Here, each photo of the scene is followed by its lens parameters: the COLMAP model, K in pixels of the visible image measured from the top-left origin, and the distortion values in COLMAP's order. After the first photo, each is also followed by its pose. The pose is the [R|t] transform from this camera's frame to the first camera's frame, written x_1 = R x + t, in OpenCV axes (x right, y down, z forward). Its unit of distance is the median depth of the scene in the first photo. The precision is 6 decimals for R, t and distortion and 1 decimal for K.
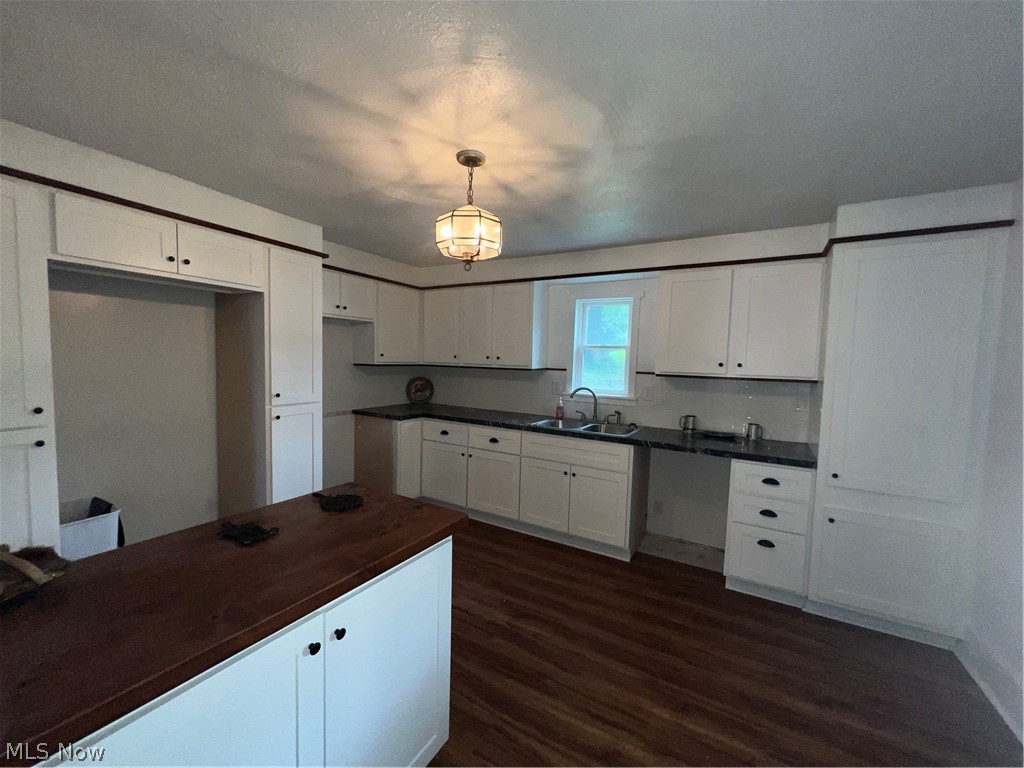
lens RADIAL K [[408.8, 0, 512.5], [0, 408.8, 385.3], [0, 0, 1]] dist [-0.002276, 0.000030]
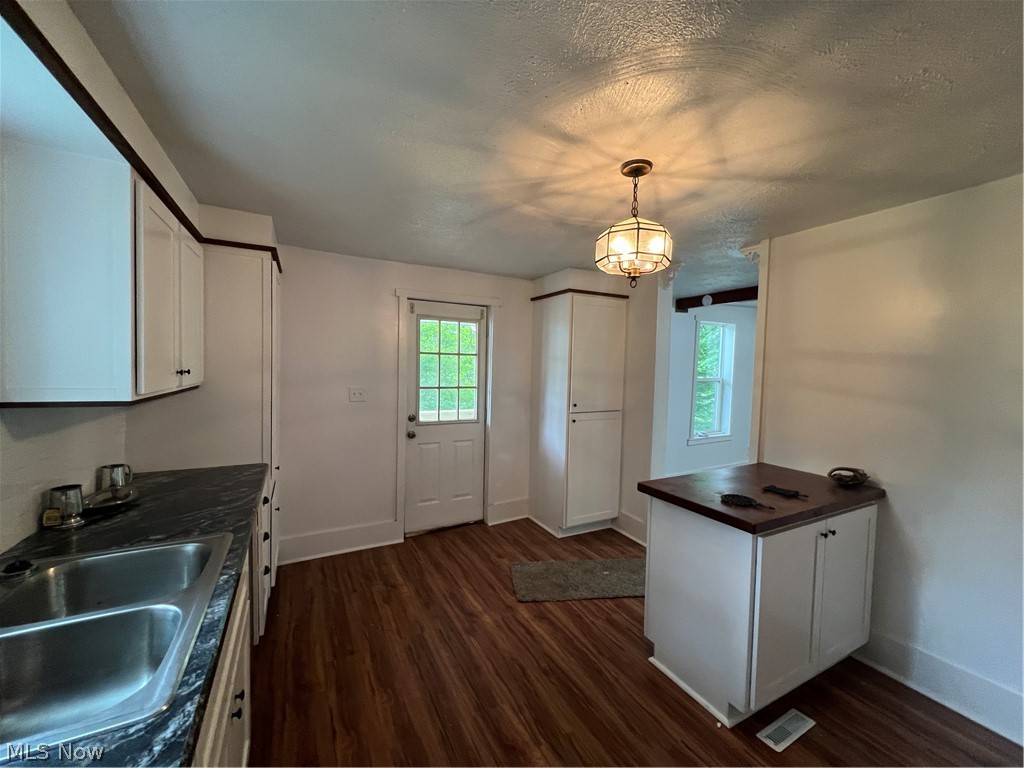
lens RADIAL K [[410.9, 0, 512.5], [0, 410.9, 385.8], [0, 0, 1]] dist [-0.001174, 0.000013]
pose [[-0.846346, -0.069787, 0.528043, -0.224395], [-0.006016, 0.992569, 0.121537, -0.098634], [-0.532600, 0.099686, -0.840476, 1.136512]]
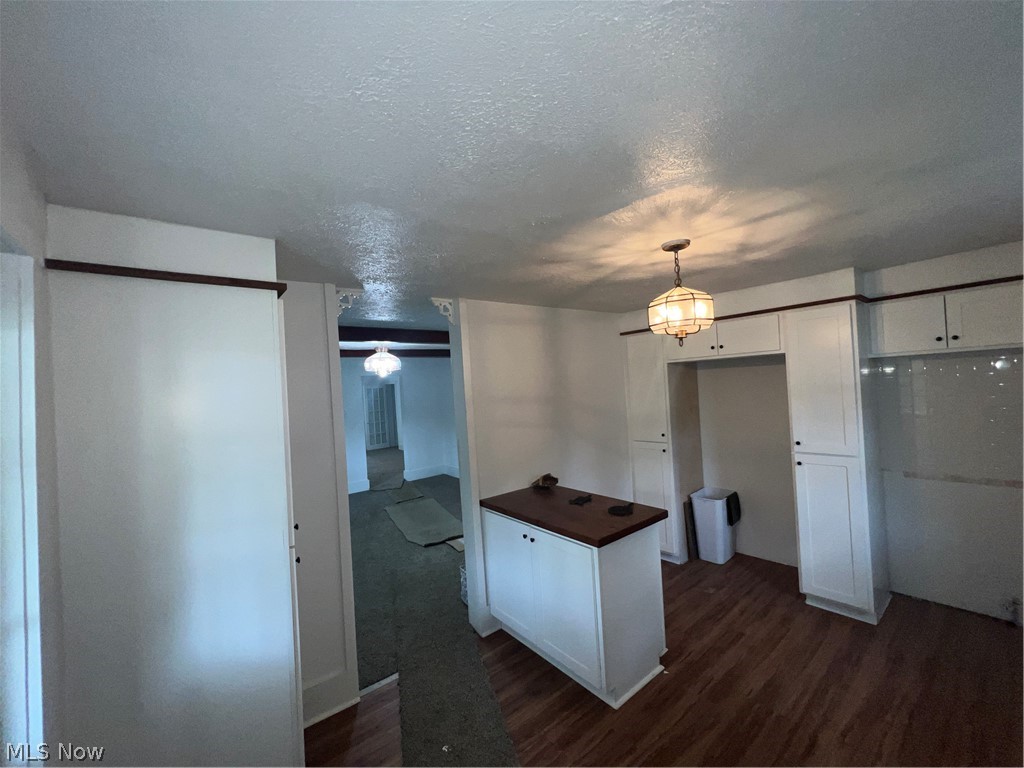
lens RADIAL K [[408.8, 0, 512.5], [0, 408.8, 385.3], [0, 0, 1]] dist [-0.002276, 0.000030]
pose [[-0.364257, -0.010159, -0.931243, 0.611219], [-0.012906, 0.999900, -0.005860, -0.095960], [0.931209, 0.009884, -0.364351, 0.568115]]
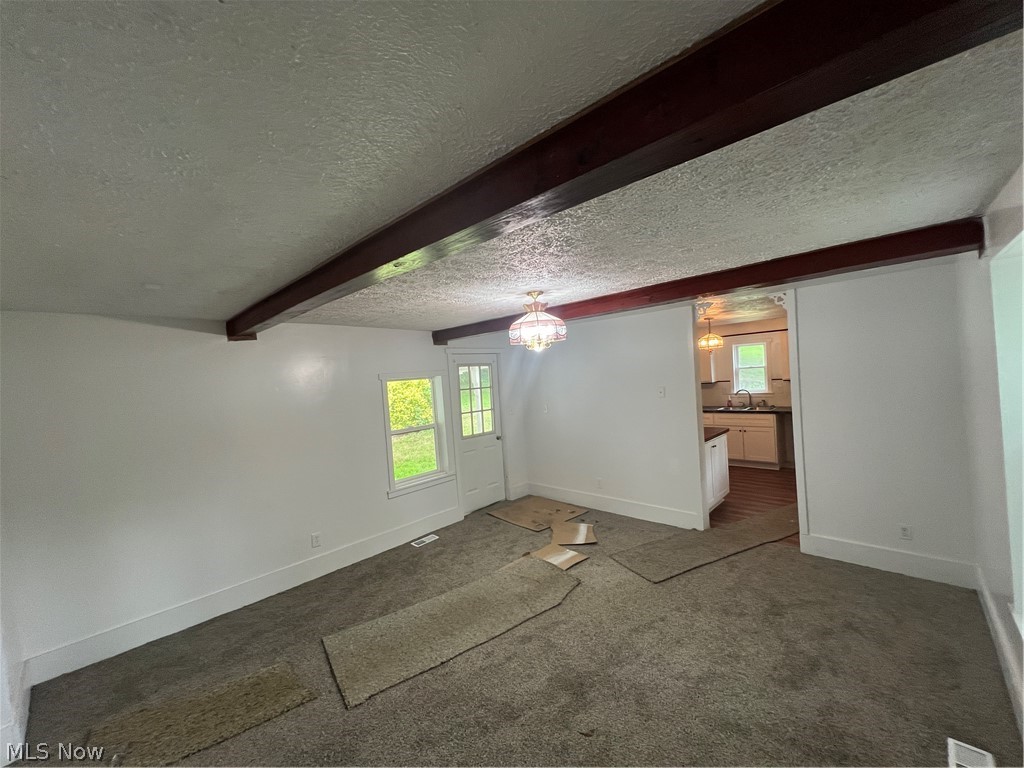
lens RADIAL K [[410.9, 0, 512.5], [0, 410.9, 385.8], [0, 0, 1]] dist [-0.001174, 0.000013]
pose [[0.966848, -0.089656, -0.239096, -0.481033], [0.082530, 0.995799, -0.039674, -0.029142], [0.241649, 0.018627, 0.970185, -1.350214]]
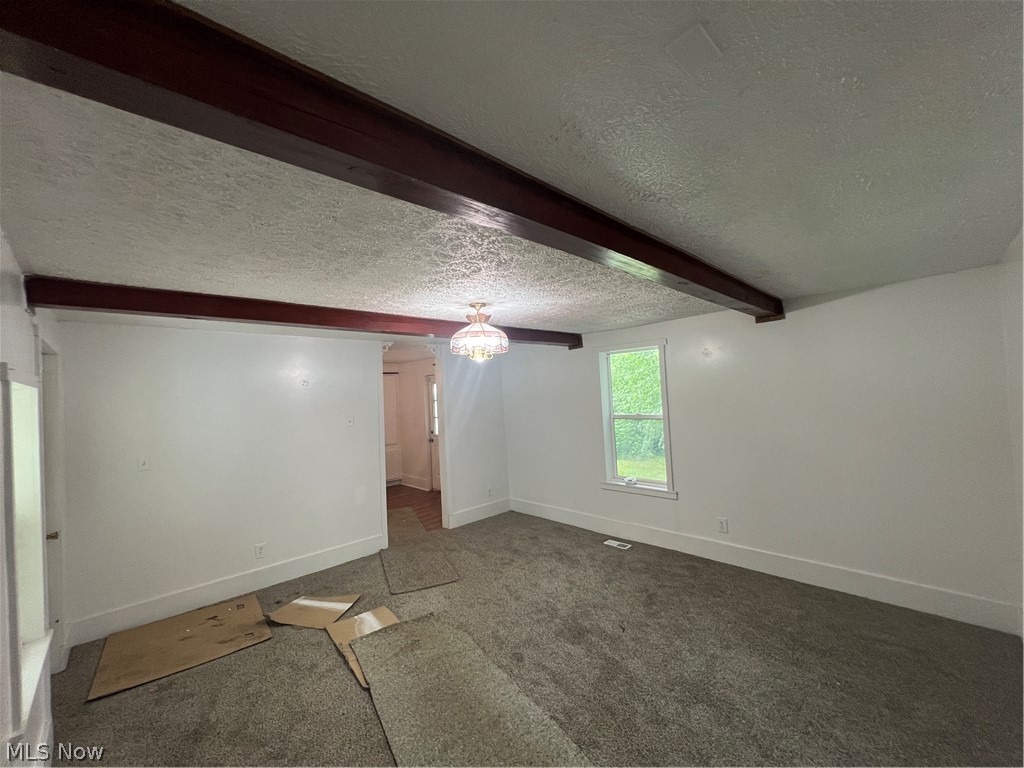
lens RADIAL K [[410.9, 0, 512.5], [0, 410.9, 385.8], [0, 0, 1]] dist [-0.001174, 0.000013]
pose [[0.273043, -0.026896, 0.961626, -1.520449], [0.114012, 0.993469, -0.004586, -0.071784], [-0.955222, 0.110889, 0.274326, -0.761168]]
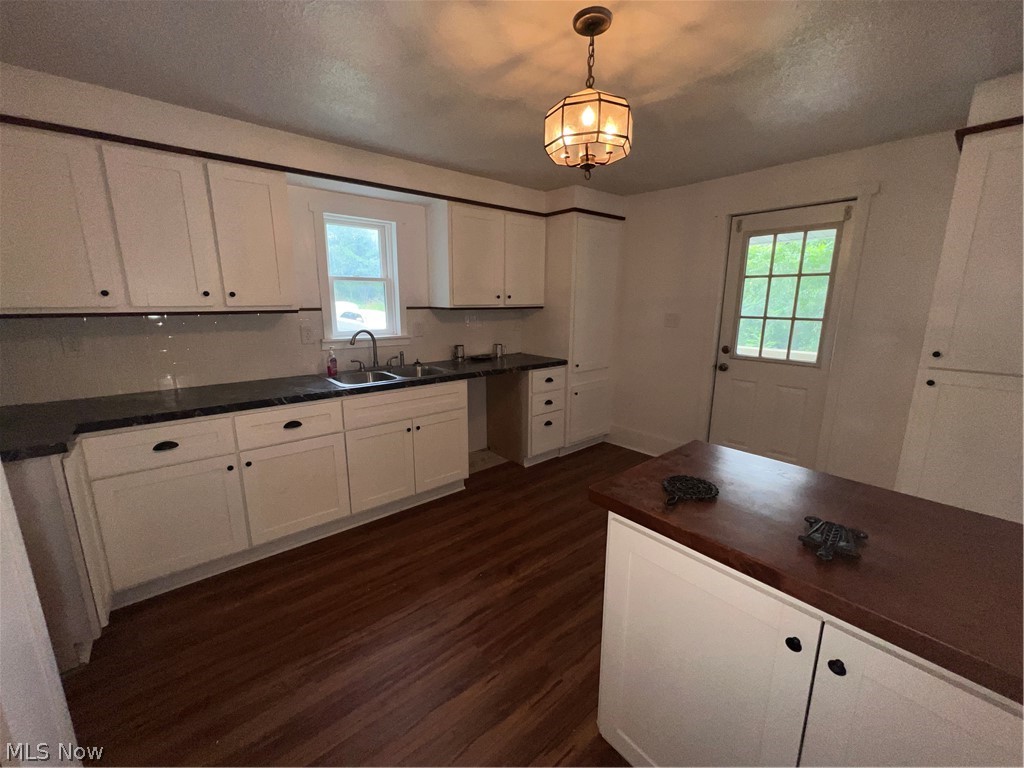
lens RADIAL K [[408.8, 0, 512.5], [0, 408.8, 385.3], [0, 0, 1]] dist [-0.002276, 0.000030]
pose [[0.332880, -0.218721, 0.917252, -0.562855], [0.071516, 0.975782, 0.206723, -0.037982], [-0.940253, -0.003216, 0.340461, 0.502652]]
